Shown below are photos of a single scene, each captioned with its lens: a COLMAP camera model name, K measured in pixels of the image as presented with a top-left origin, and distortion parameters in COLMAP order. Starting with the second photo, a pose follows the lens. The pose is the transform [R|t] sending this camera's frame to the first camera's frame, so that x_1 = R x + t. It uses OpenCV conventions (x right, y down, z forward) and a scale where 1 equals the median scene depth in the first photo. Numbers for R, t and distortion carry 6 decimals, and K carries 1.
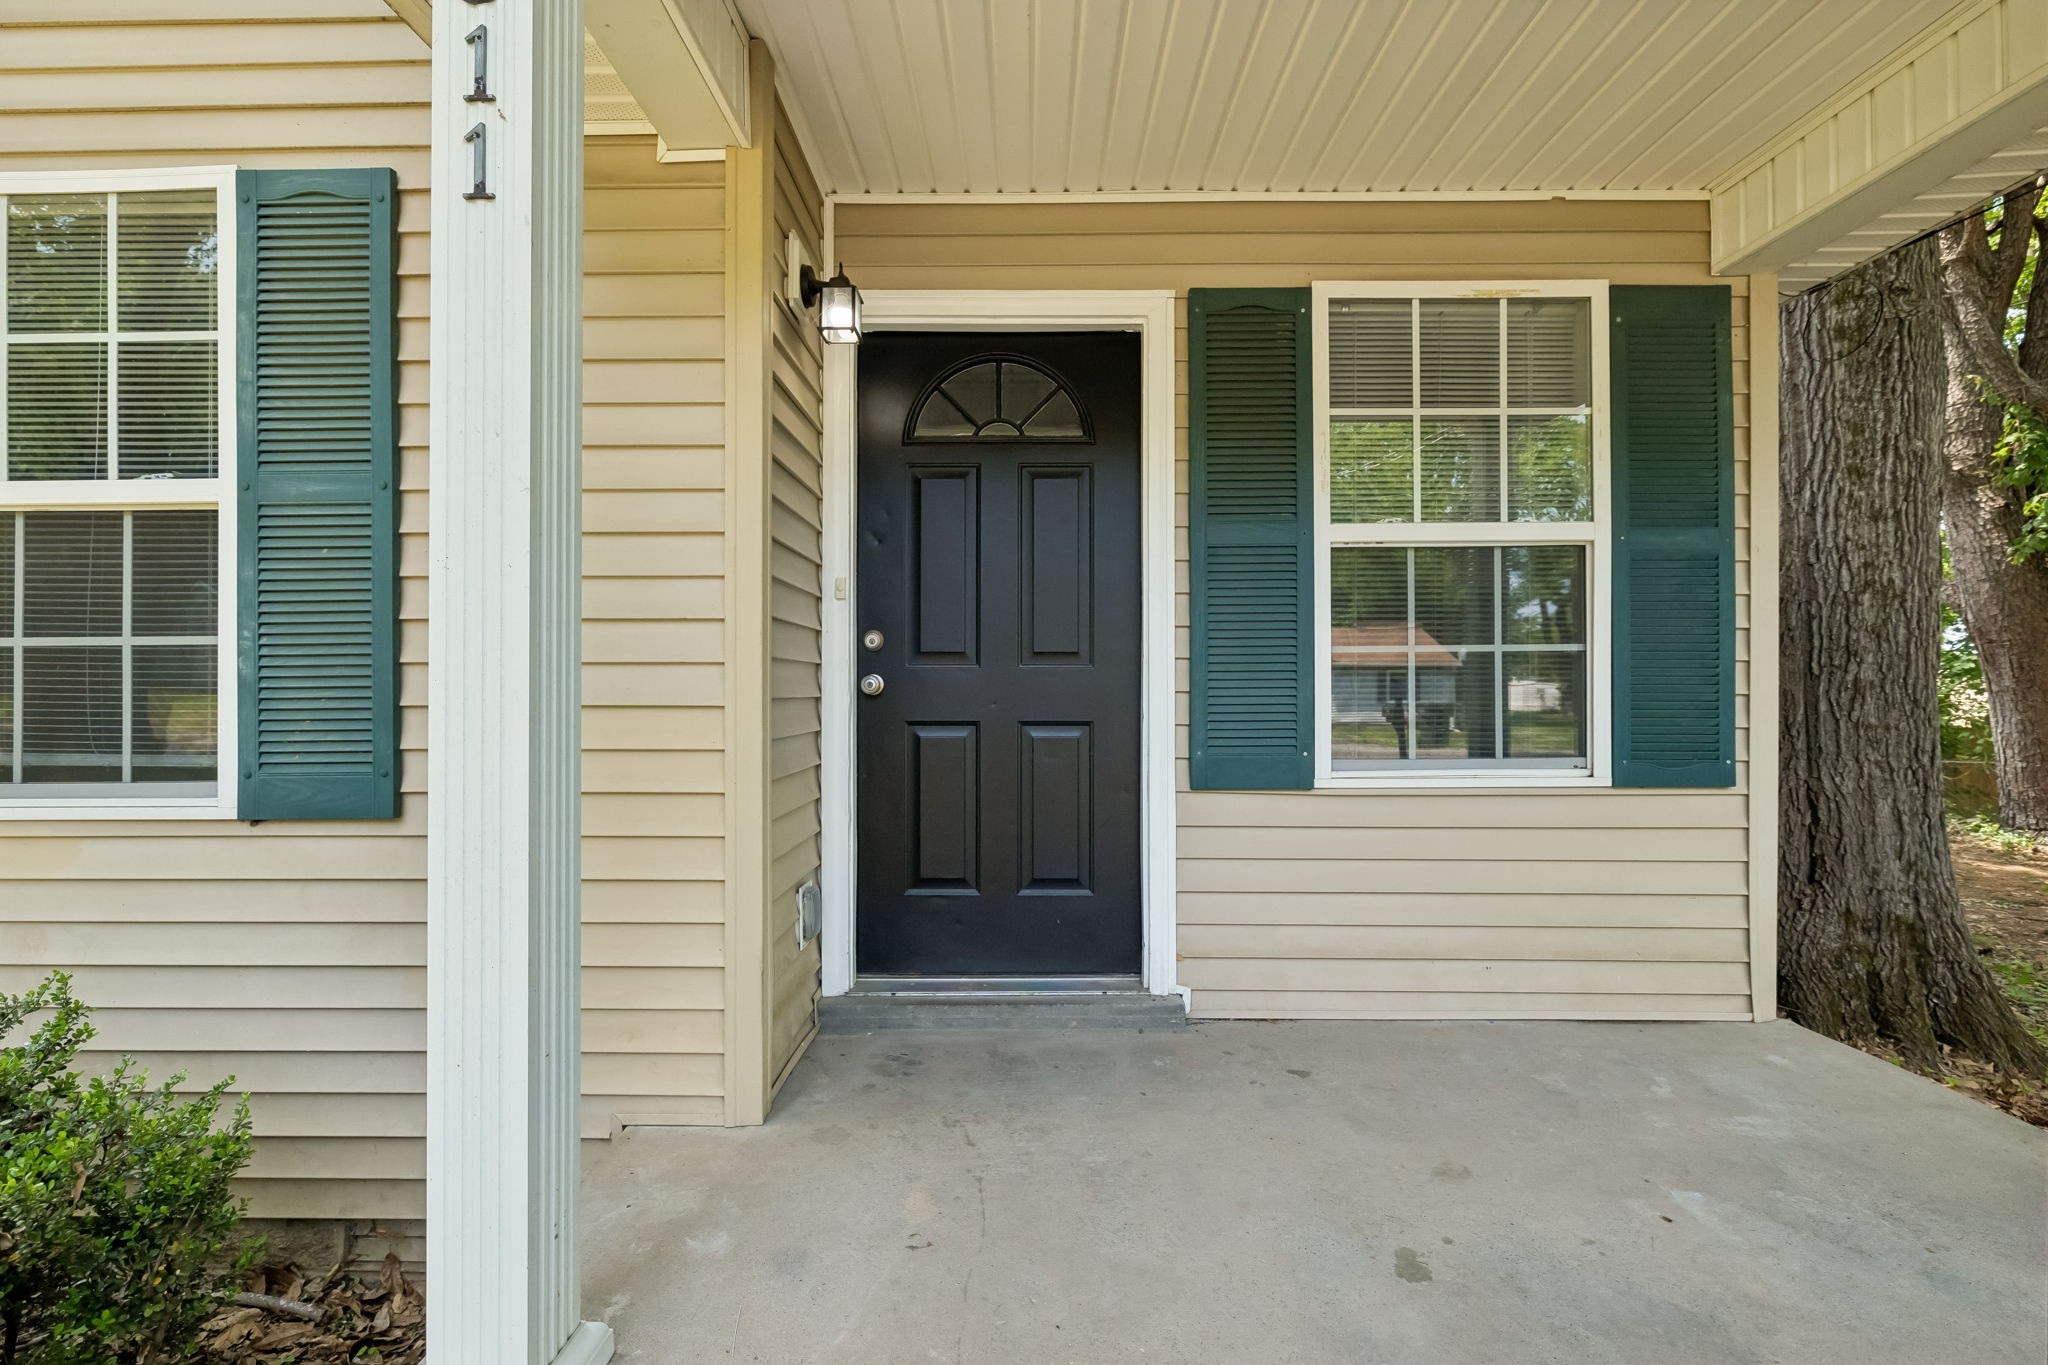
lens RADIAL K [[873.8, 0, 1023.2], [0, 873.8, 690.8], [0, 0, 1]] dist [0.001253, 0.000136]
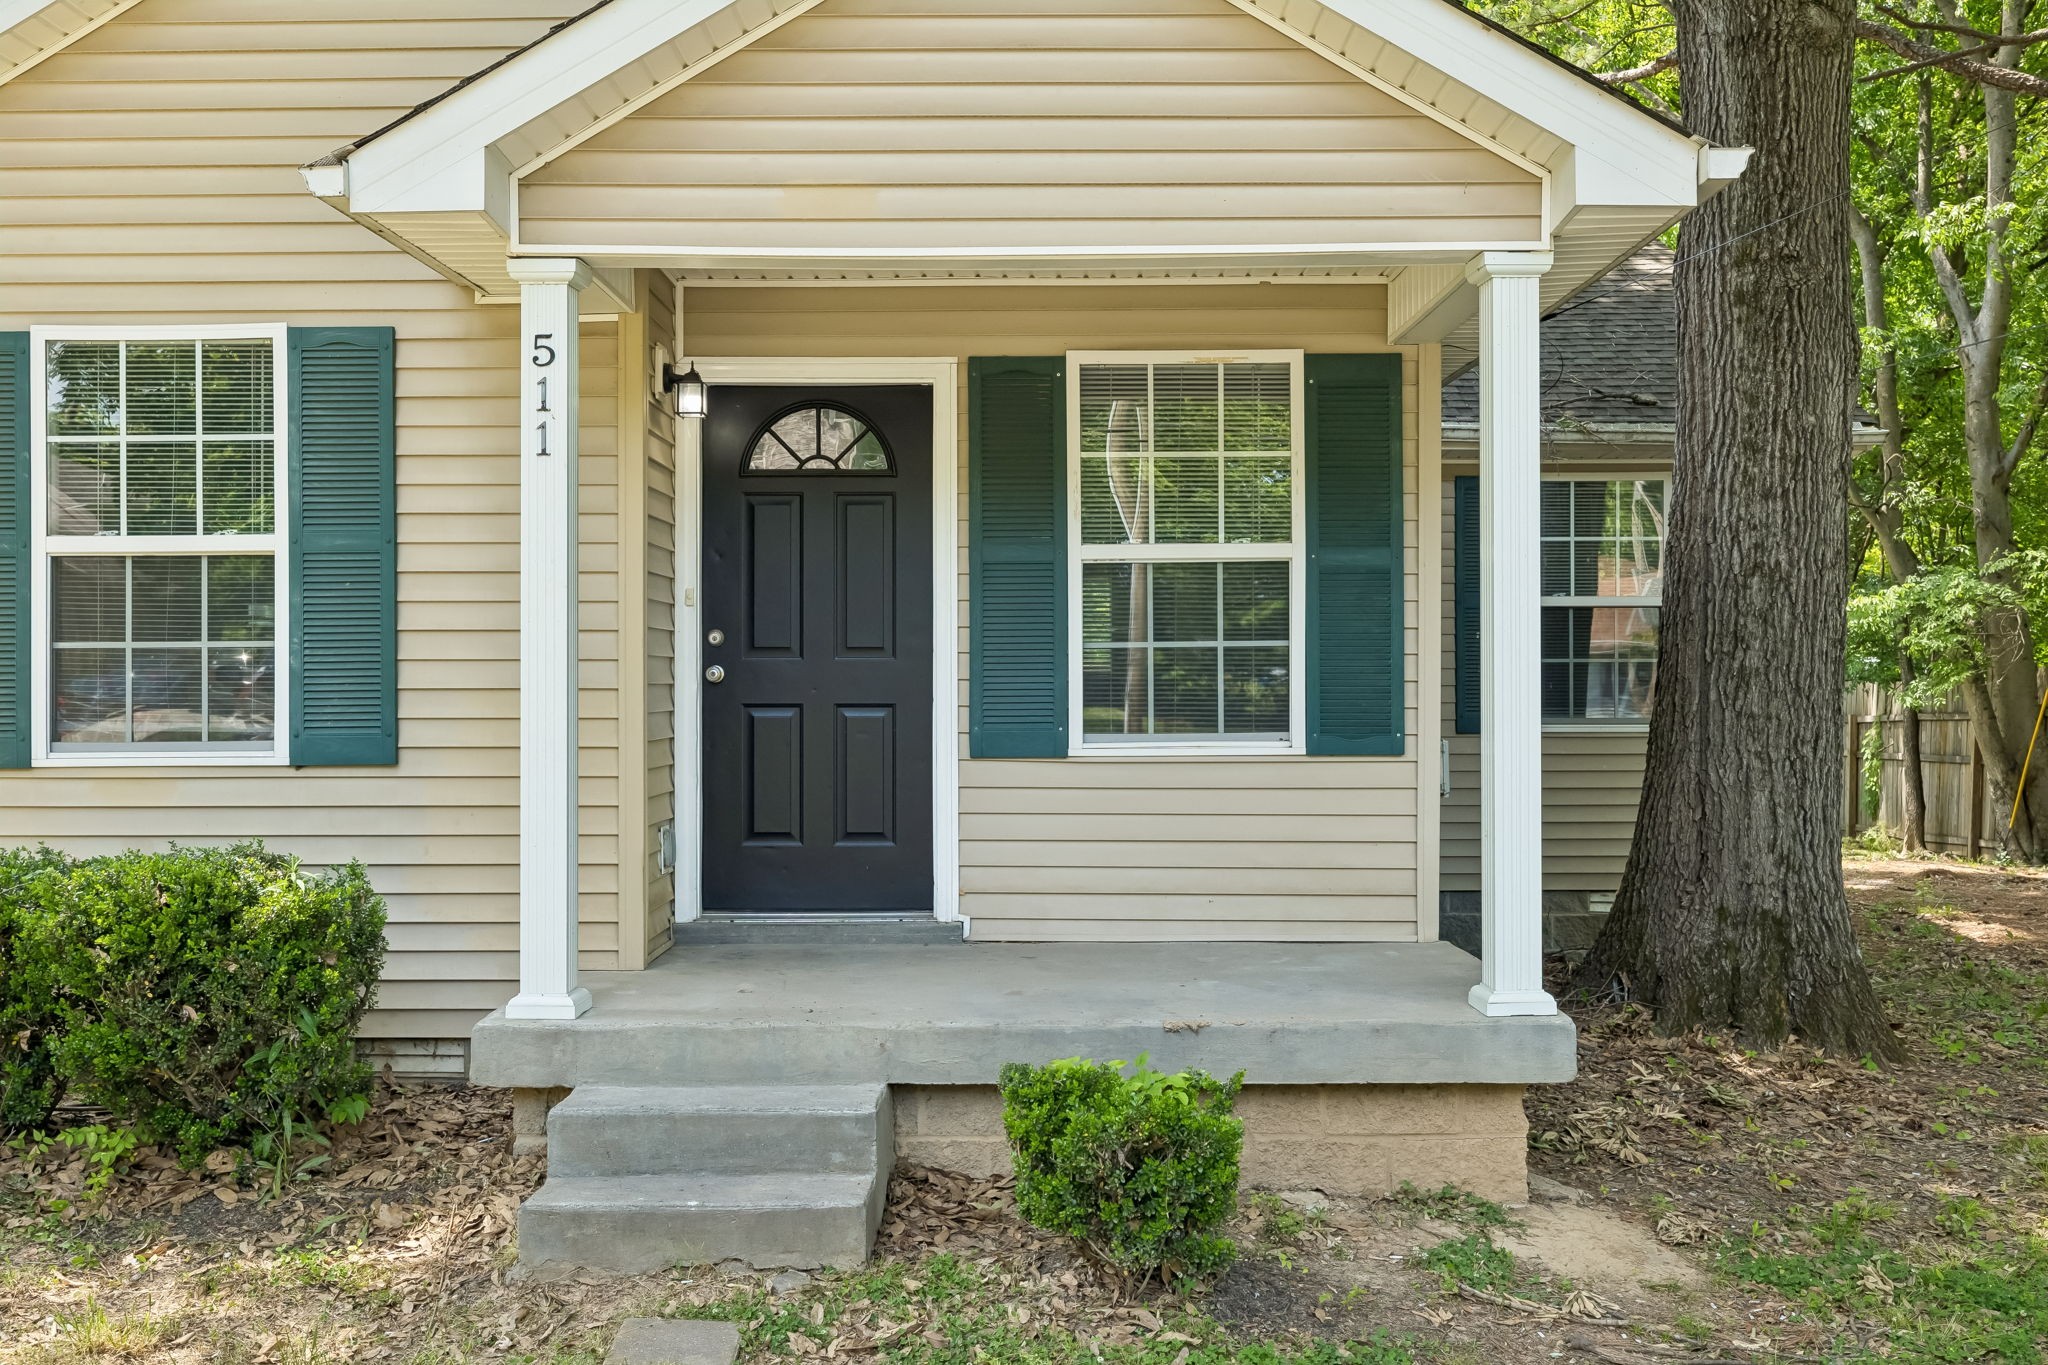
lens RADIAL K [[2002.8, 0, 1024.0], [0, 2002.8, 682.5], [0, 0, 1]] dist [0.007785, 0.008152]
pose [[0.999988, -0.000599, -0.004953, 0.271718], [0.000600, 1.000000, 0.000294, 0.004711], [0.004953, -0.000297, 0.999988, -1.786202]]
